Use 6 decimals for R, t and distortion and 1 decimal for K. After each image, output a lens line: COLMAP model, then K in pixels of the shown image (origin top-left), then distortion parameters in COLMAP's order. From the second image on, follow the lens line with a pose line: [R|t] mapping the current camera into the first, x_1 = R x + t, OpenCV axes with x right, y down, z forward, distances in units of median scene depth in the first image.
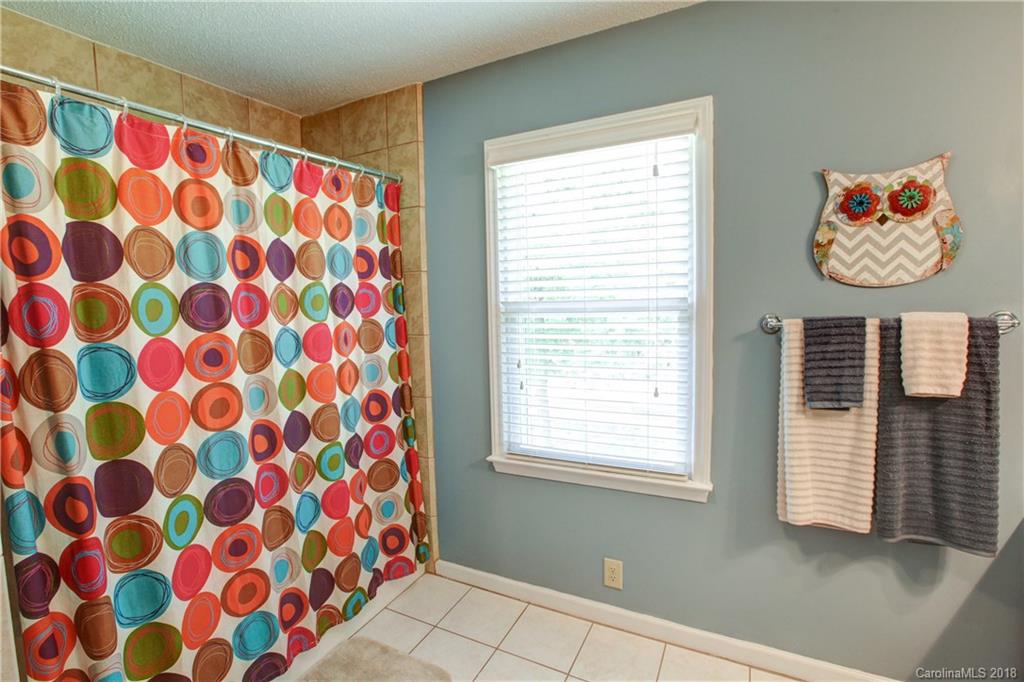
lens RADIAL K [[463.7, 0, 504.9], [0, 463.7, 340.2], [0, 0, 1]] dist [-0.049068, 0.005857]
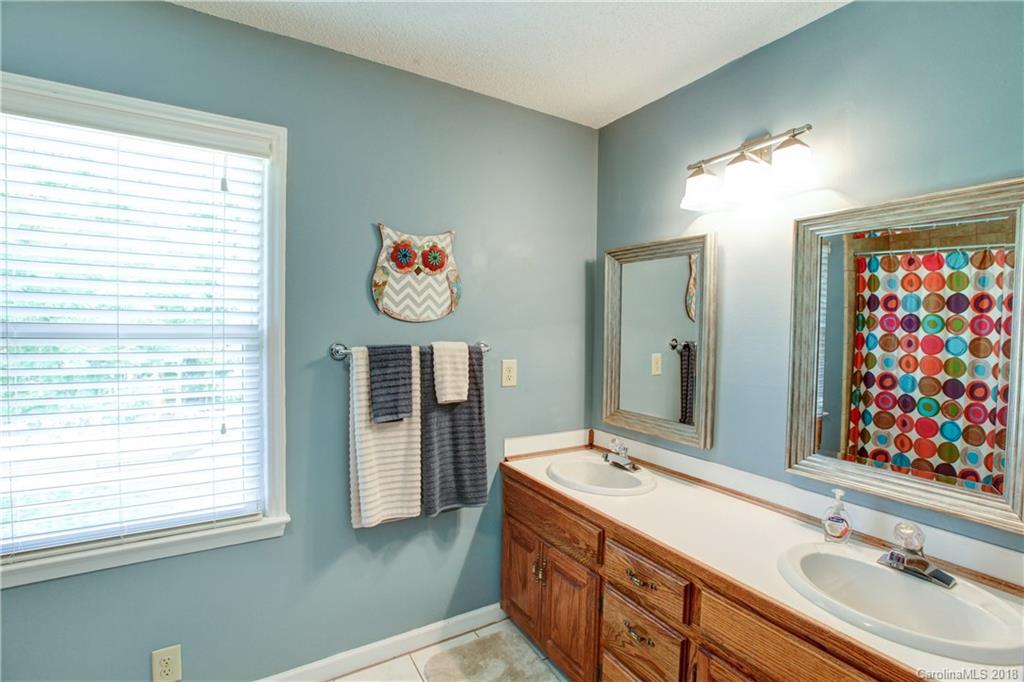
lens RADIAL K [[463.7, 0, 504.2], [0, 463.7, 343.7], [0, 0, 1]] dist [-0.049068, 0.005857]
pose [[0.524507, 0.005977, 0.851385, -0.168551], [0.040890, 0.998645, -0.032201, -0.002552], [-0.850424, 0.051703, 0.523551, 0.083533]]
